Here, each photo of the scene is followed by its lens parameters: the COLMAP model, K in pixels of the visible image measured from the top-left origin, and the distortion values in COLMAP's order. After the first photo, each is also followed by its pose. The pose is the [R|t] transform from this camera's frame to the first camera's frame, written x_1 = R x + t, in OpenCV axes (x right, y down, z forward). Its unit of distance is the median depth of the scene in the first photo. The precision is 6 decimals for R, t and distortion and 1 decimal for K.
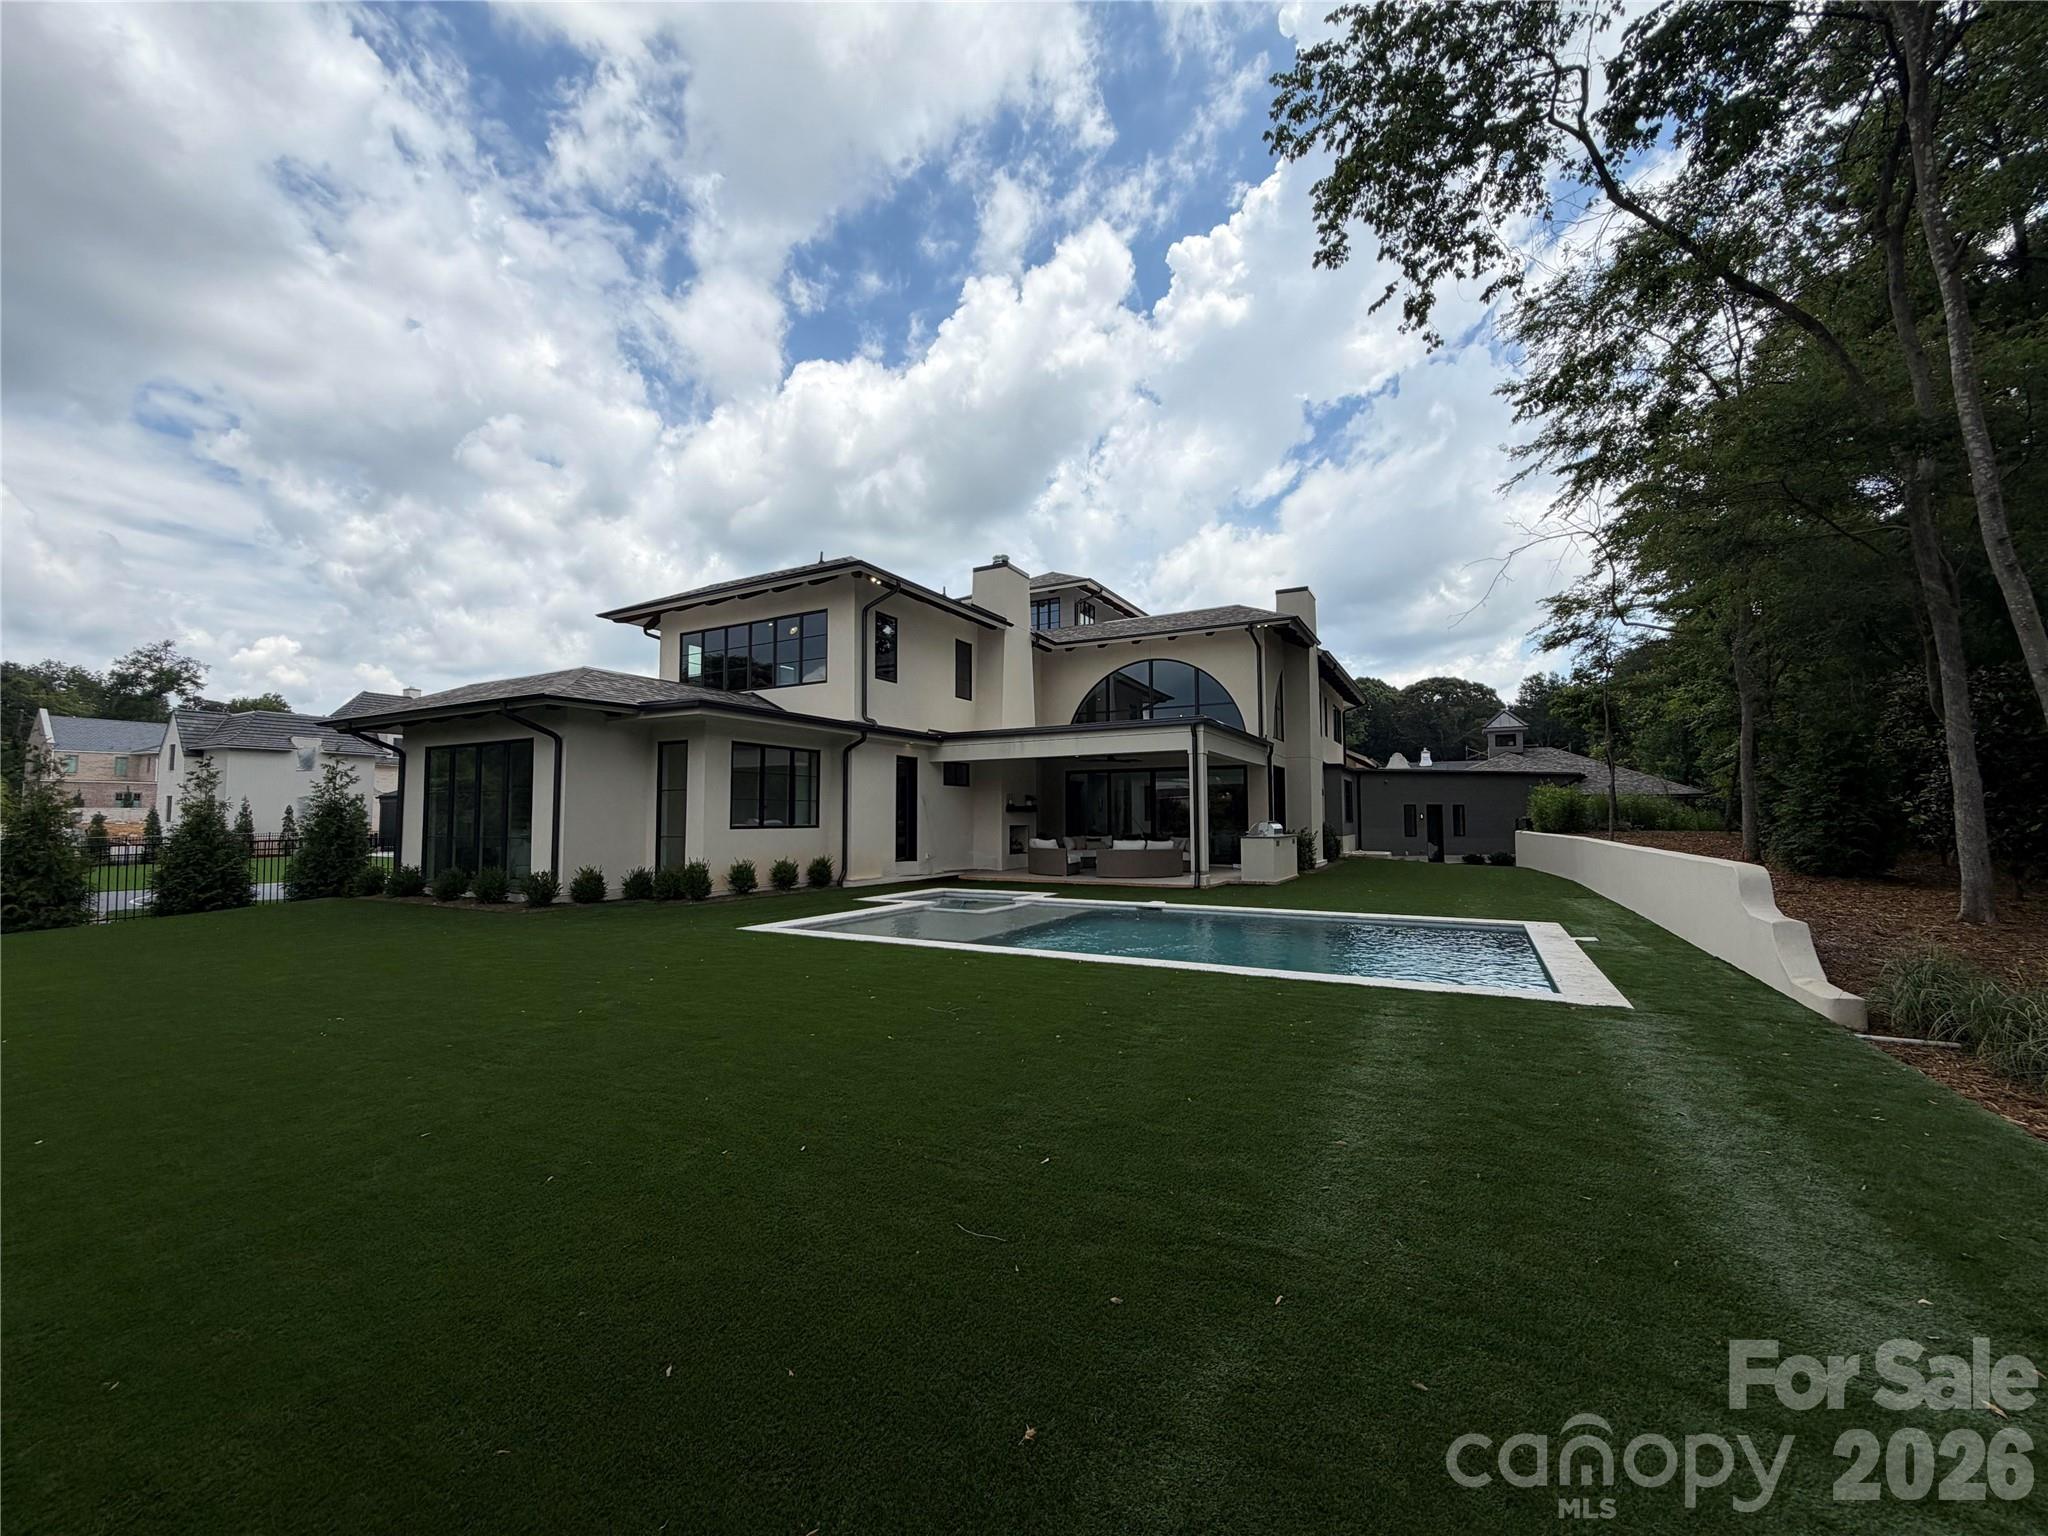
lens RADIAL K [[823.7, 0, 1020.5], [0, 823.7, 790.3], [0, 0, 1]] dist [0.028496, 0.000010]
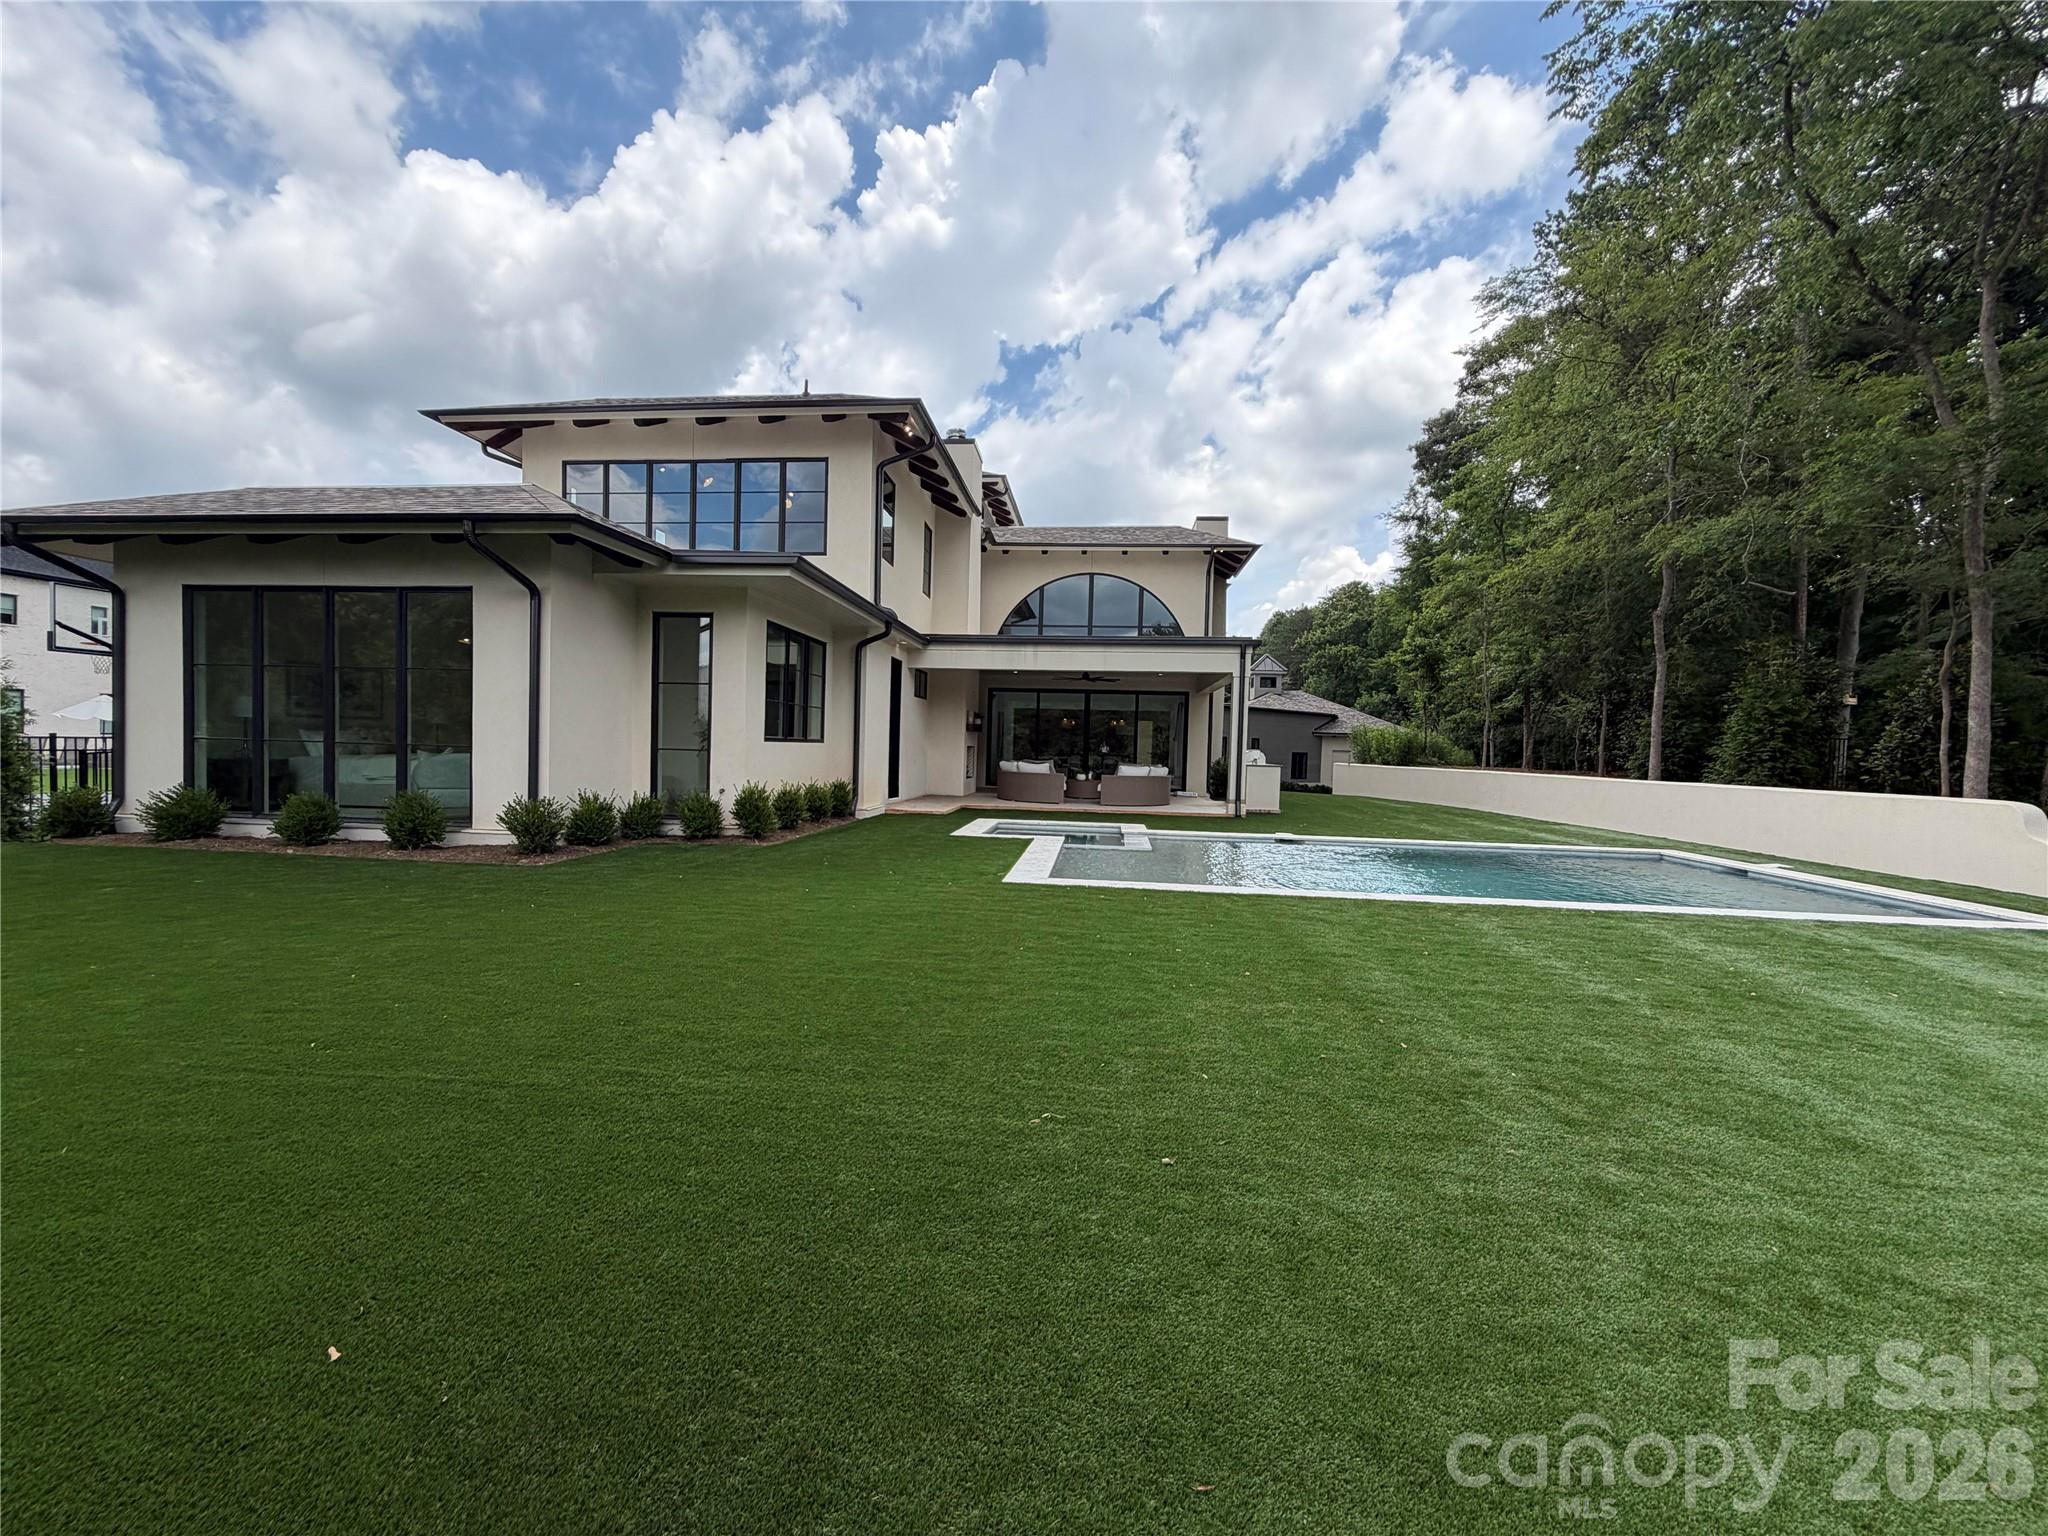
lens RADIAL K [[811.0, 0, 1016.3], [0, 811.0, 760.7], [0, 0, 1]] dist [-0.002477, 0.006302]
pose [[0.921875, 0.023463, 0.386775, -0.087052], [-0.046167, 0.997706, 0.049514, 0.004077], [-0.384726, -0.063502, 0.920844, 0.053597]]
